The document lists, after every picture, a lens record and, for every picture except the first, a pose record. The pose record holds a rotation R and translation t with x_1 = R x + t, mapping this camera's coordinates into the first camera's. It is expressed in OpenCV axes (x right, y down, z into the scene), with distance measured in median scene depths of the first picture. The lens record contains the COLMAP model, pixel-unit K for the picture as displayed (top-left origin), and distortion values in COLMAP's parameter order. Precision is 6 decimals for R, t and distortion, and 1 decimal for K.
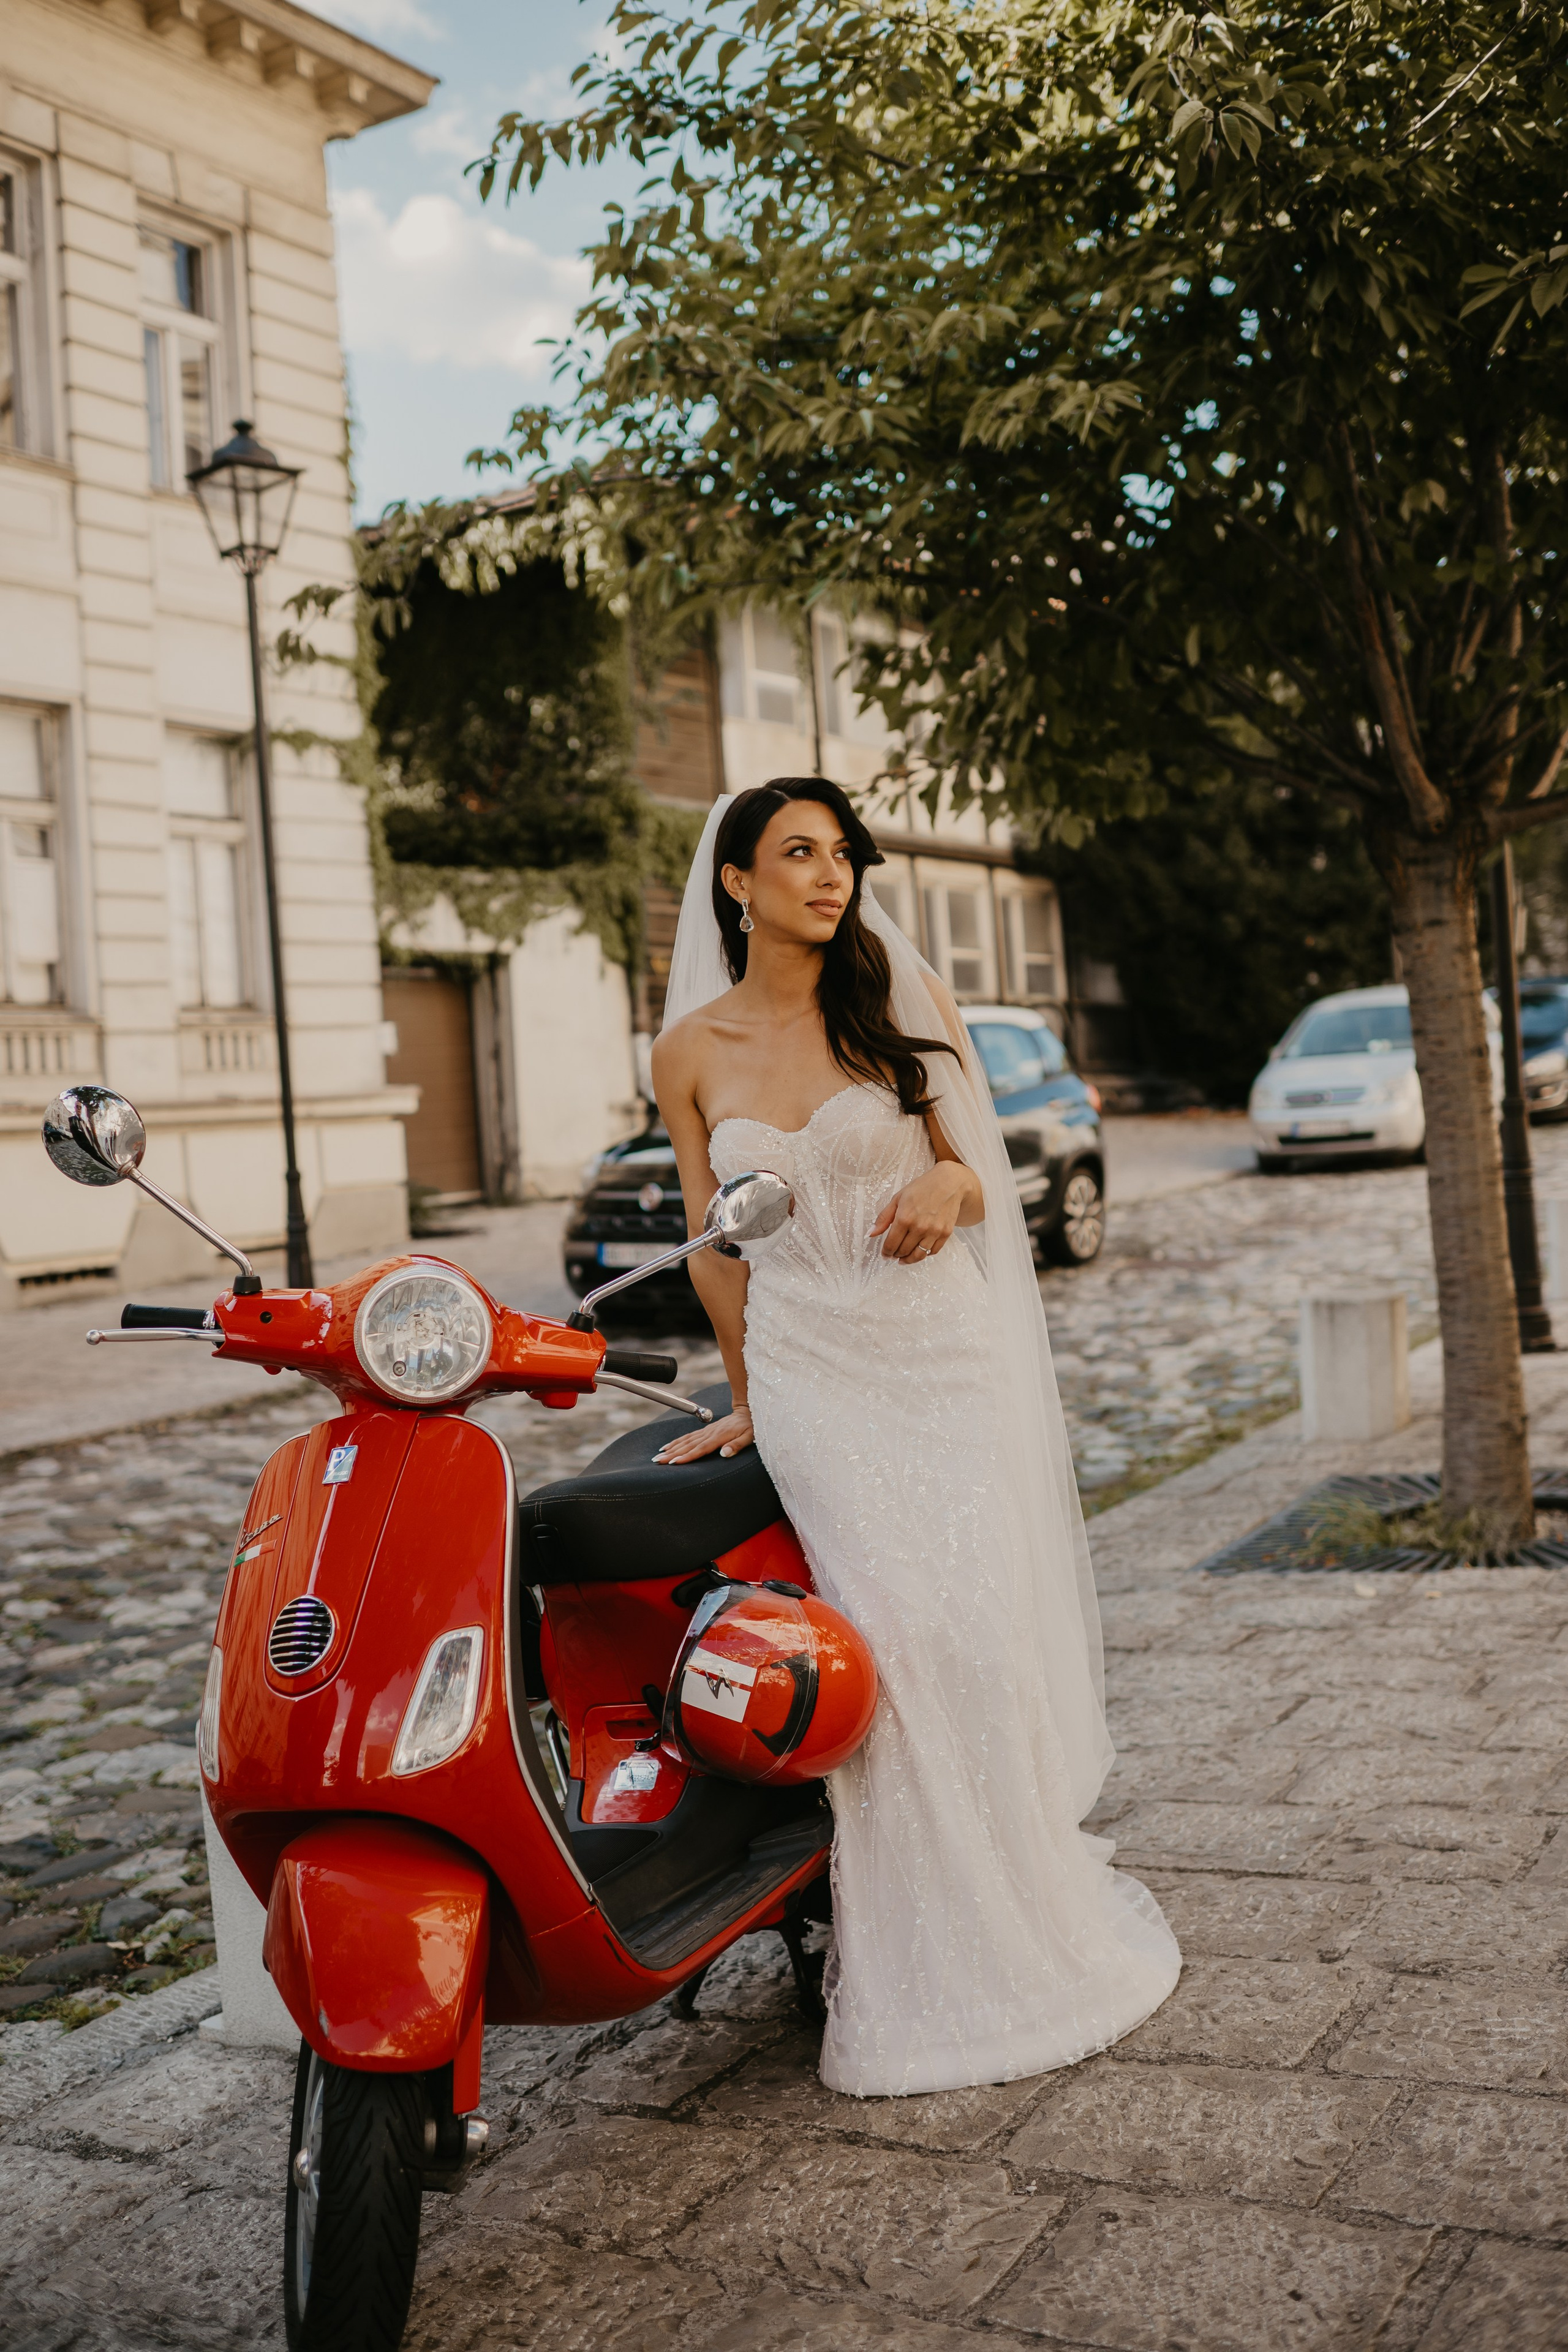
lens RADIAL K [[2394.5, 0, 794.5], [0, 2394.5, 1185.7], [0, 0, 1]] dist [-0.113936, 0.141058]
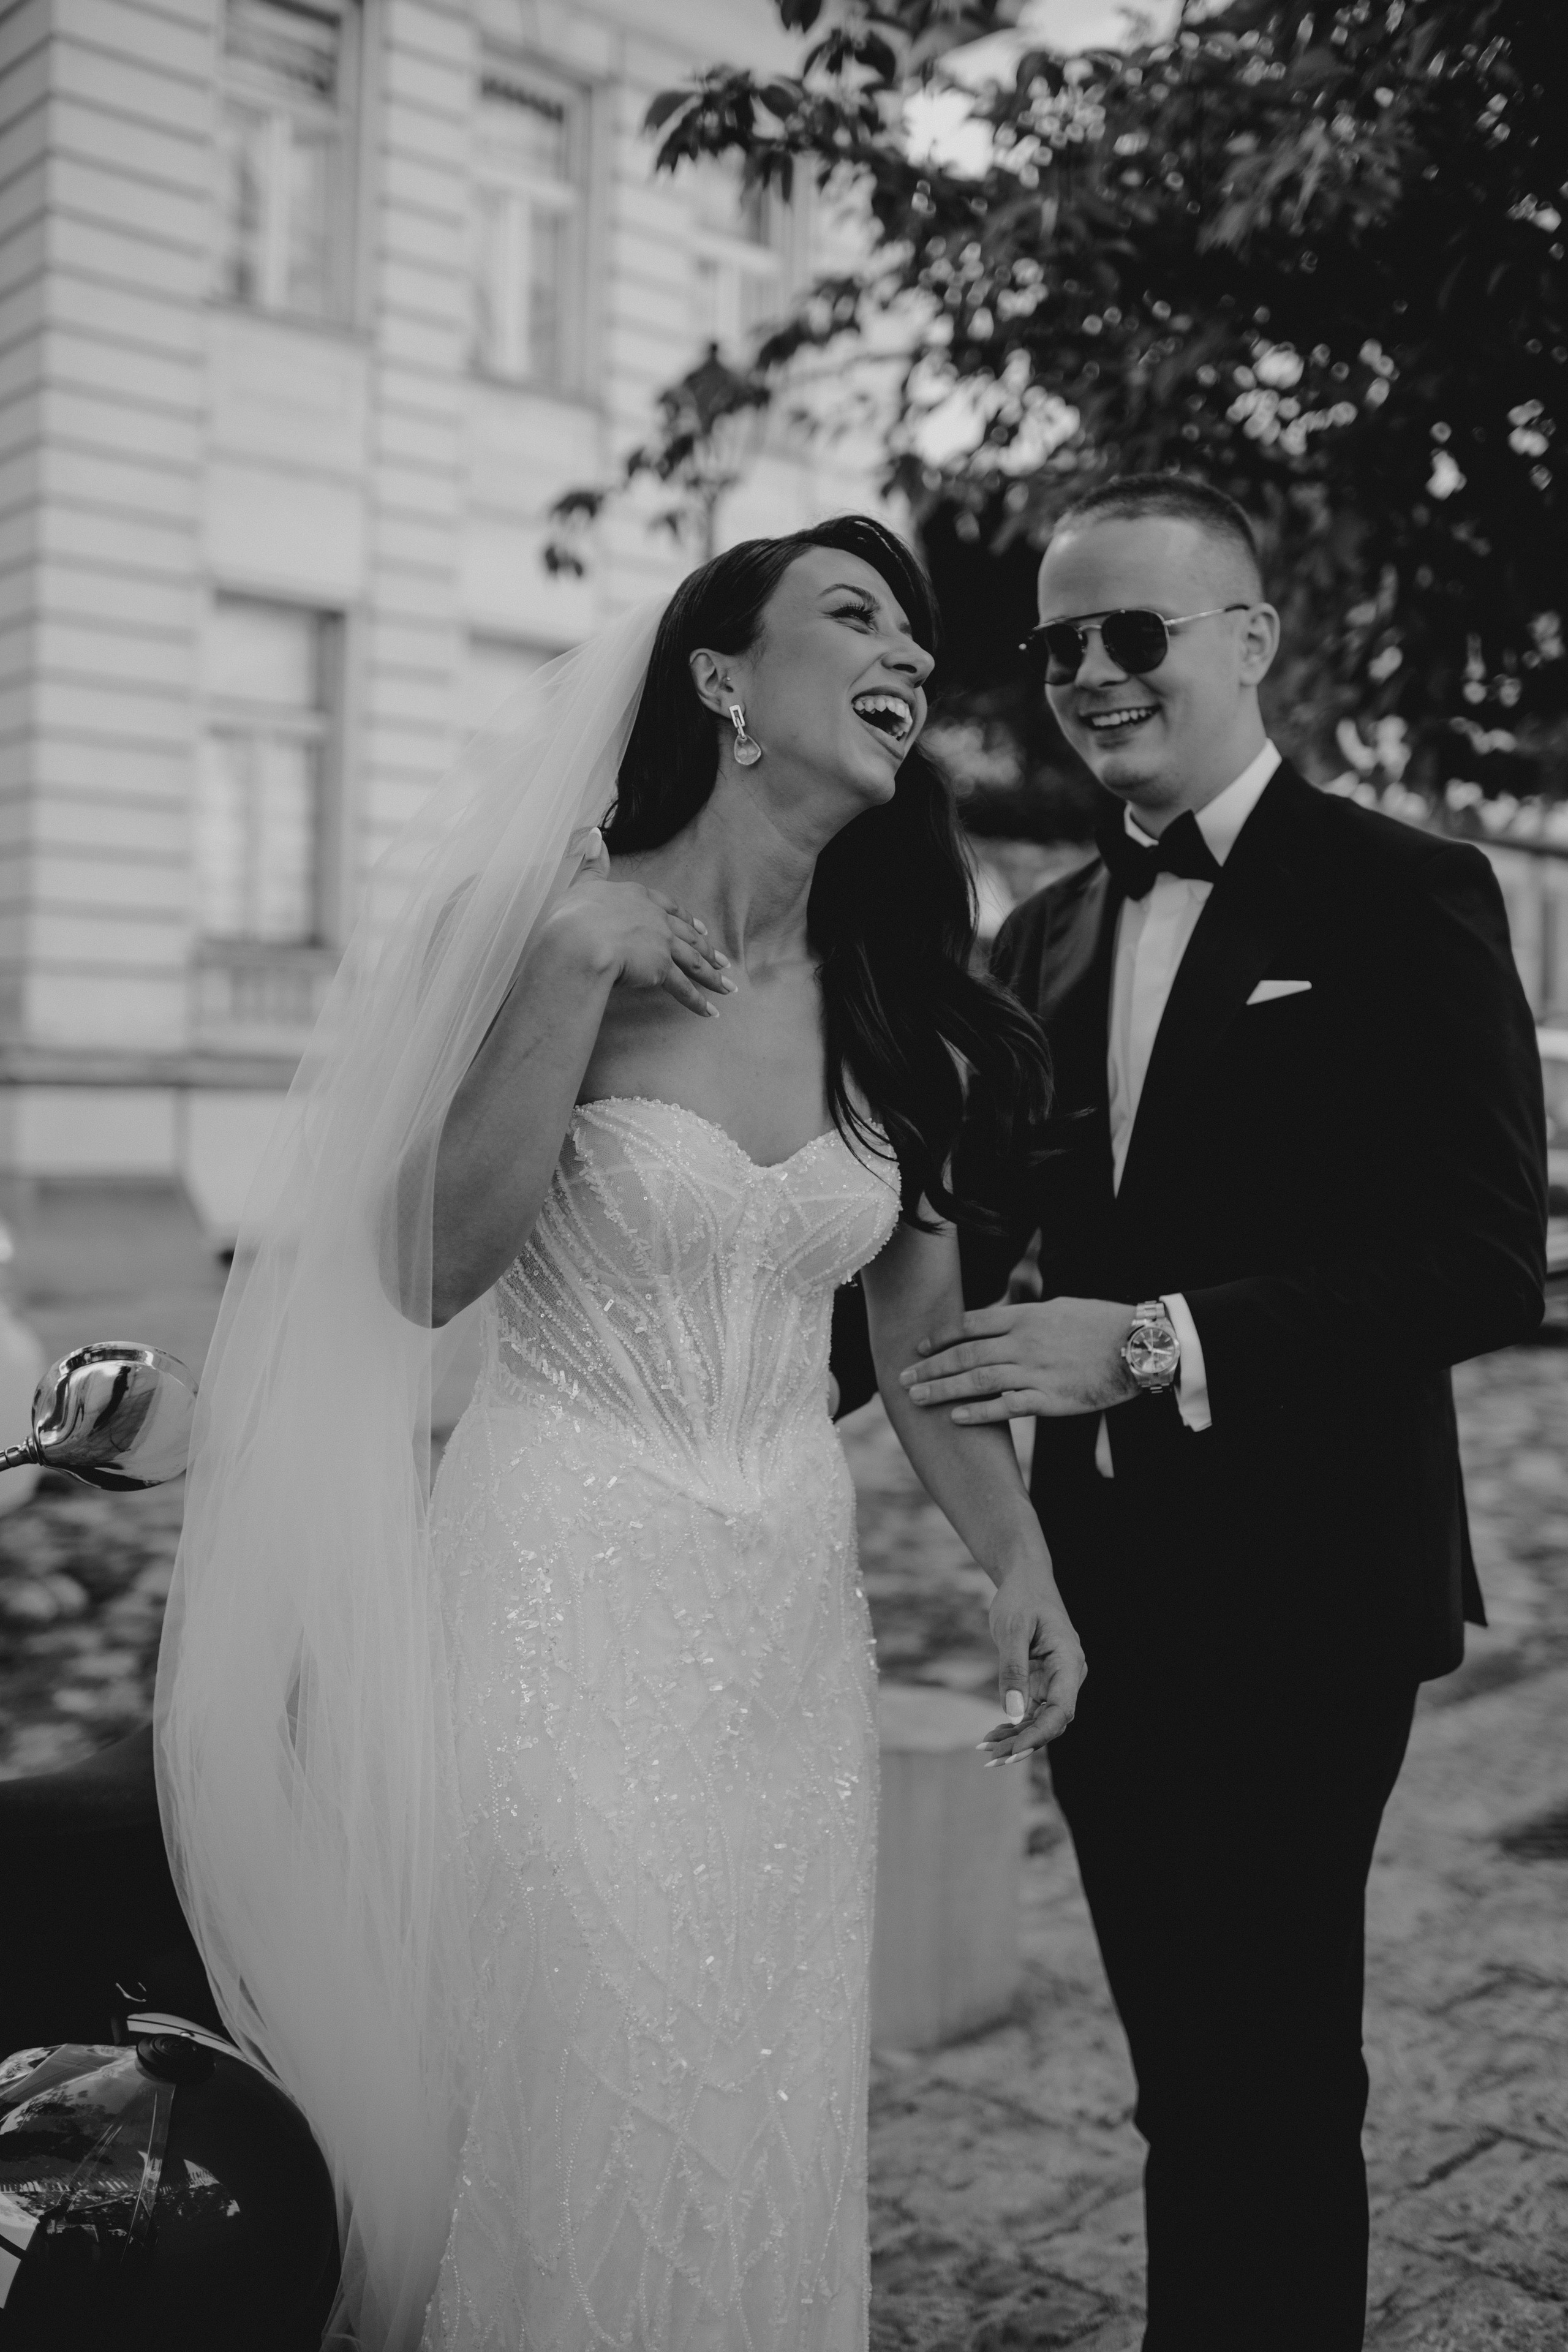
lens RADIAL K [[2394.5, 0, 794.5], [0, 2394.5, 1185.7], [0, 0, 1]] dist [-0.113936, 0.141058]
pose [[0.959466, 0.085969, -0.268392, 0.136356], [-0.083952, 0.996289, 0.019005, -0.032032], [0.269030, 0.004297, 0.963122, 0.242123]]
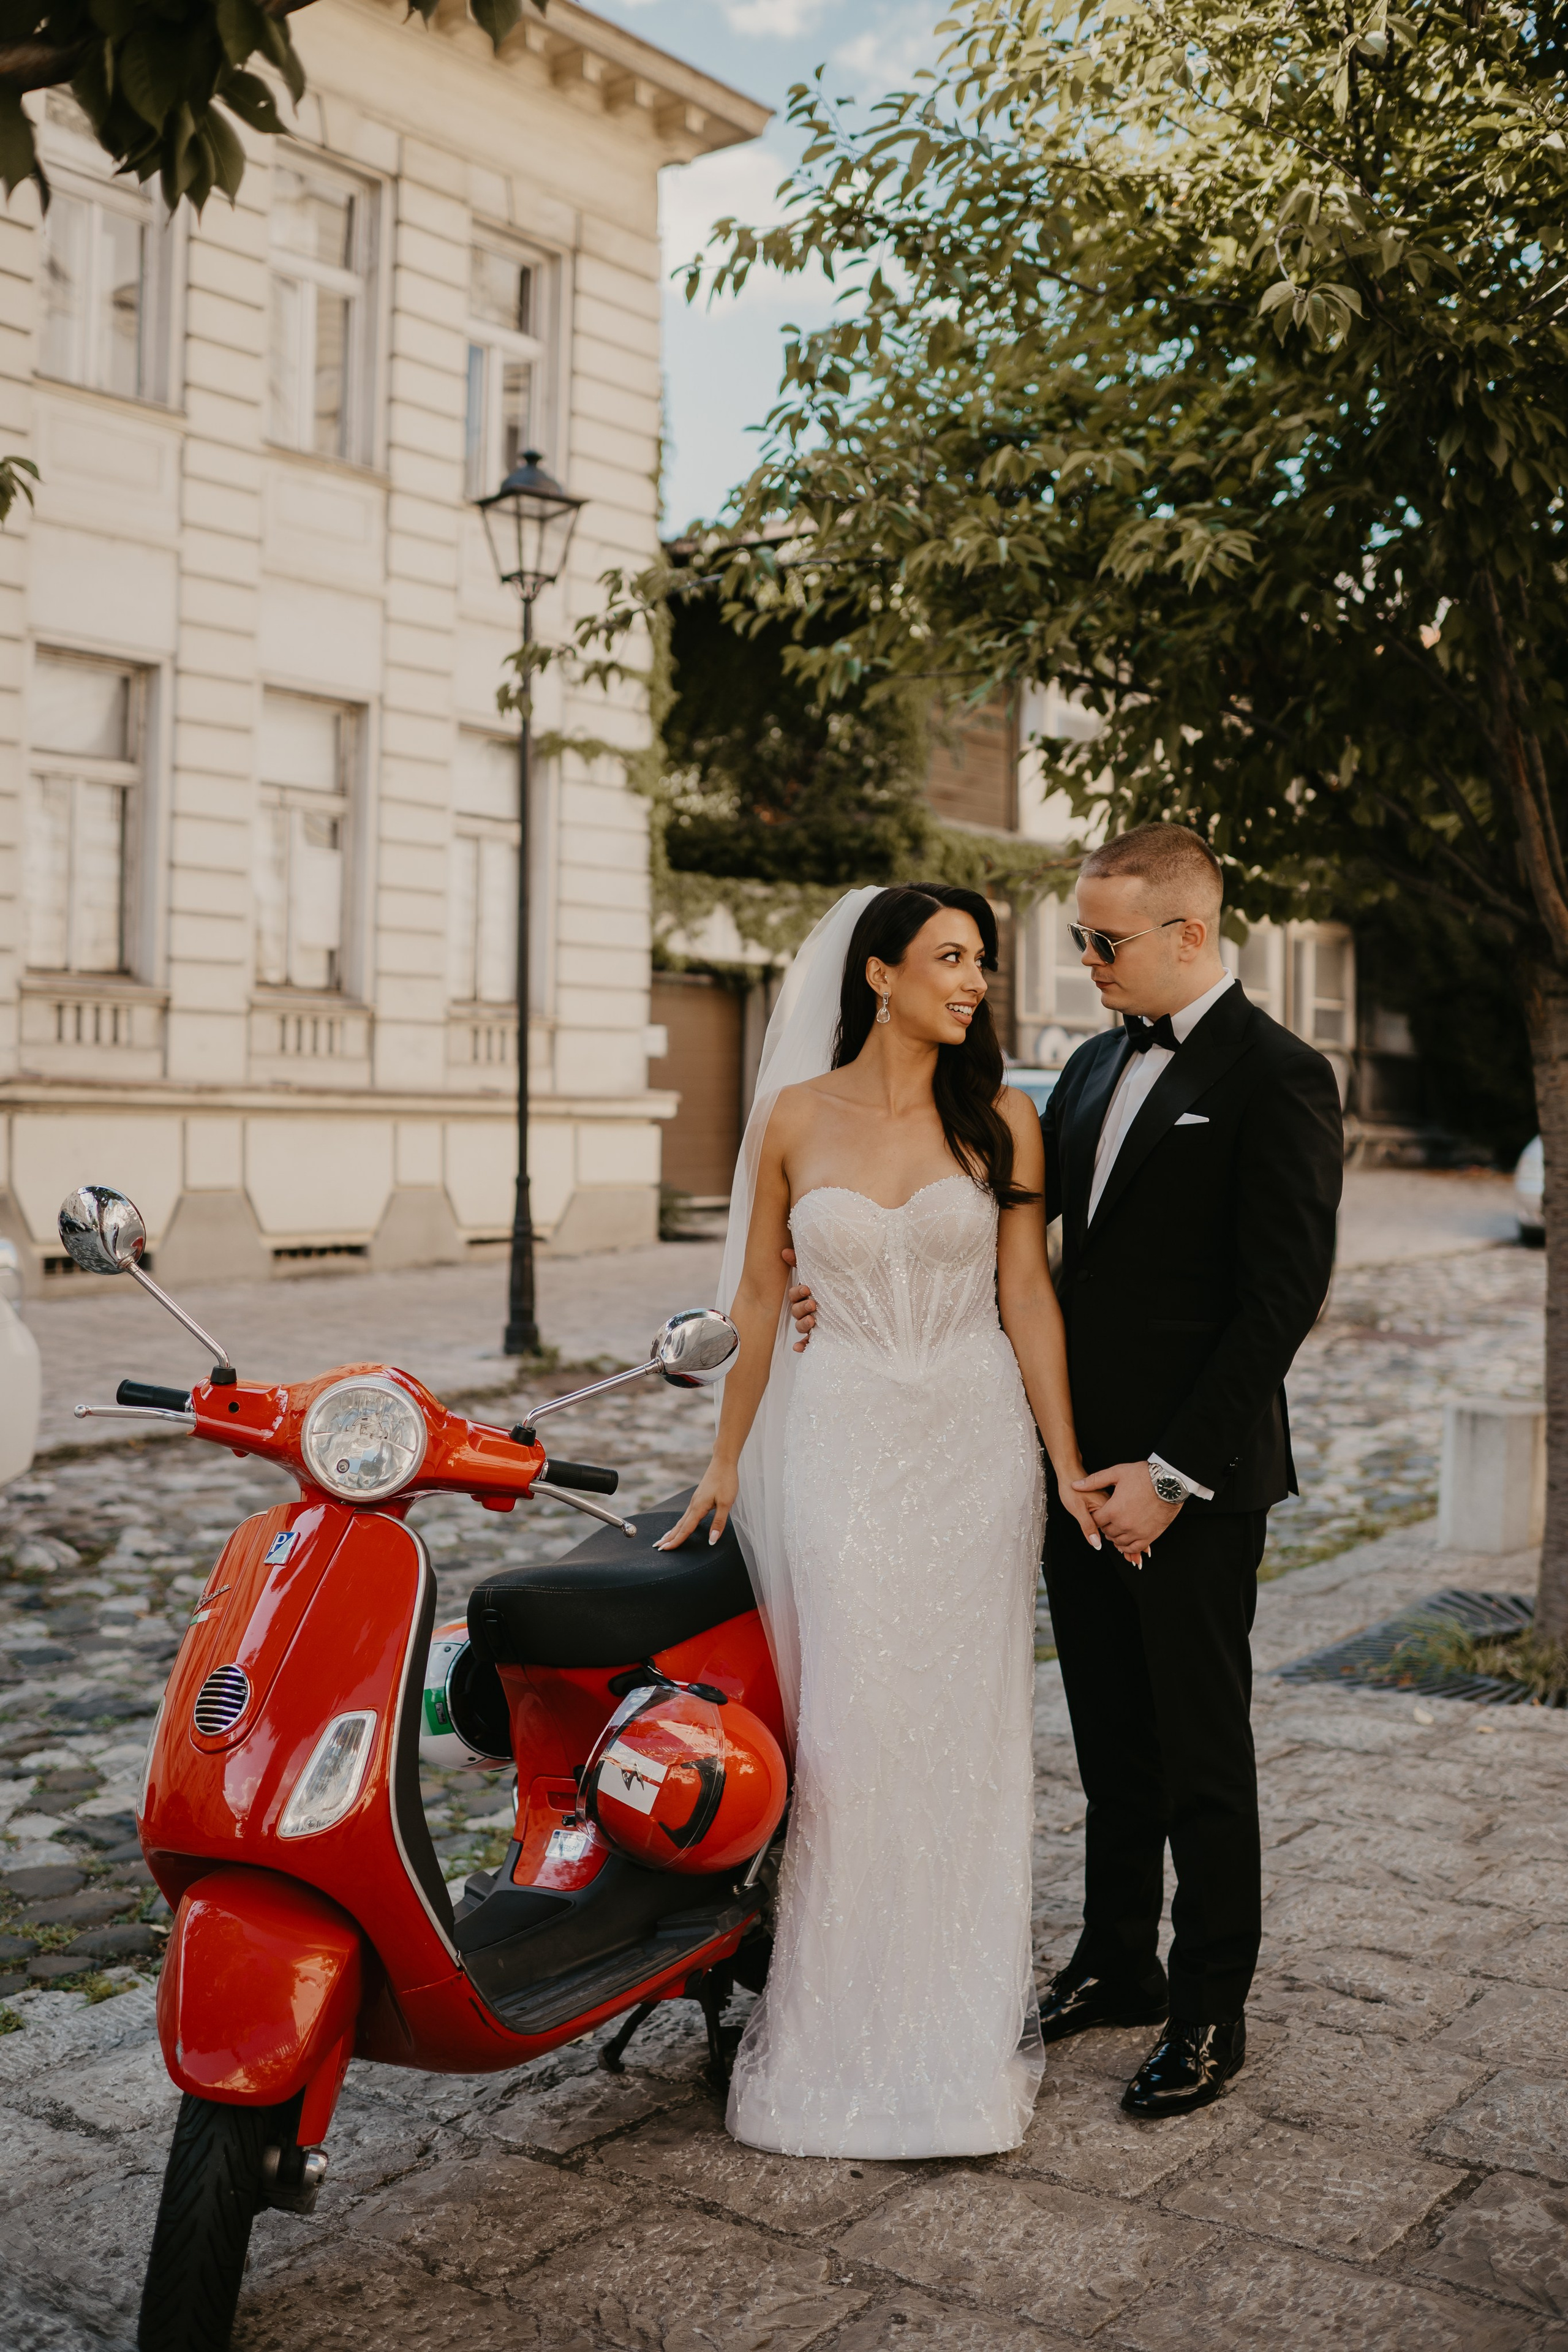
lens RADIAL K [[2394.5, 0, 794.5], [0, 2394.5, 1185.7], [0, 0, 1]] dist [-0.113936, 0.141058]
pose [[0.988371, 0.083318, -0.127208, 0.075825], [-0.083330, 0.996508, 0.005236, -0.033871], [0.127200, 0.005425, 0.991862, -0.032124]]
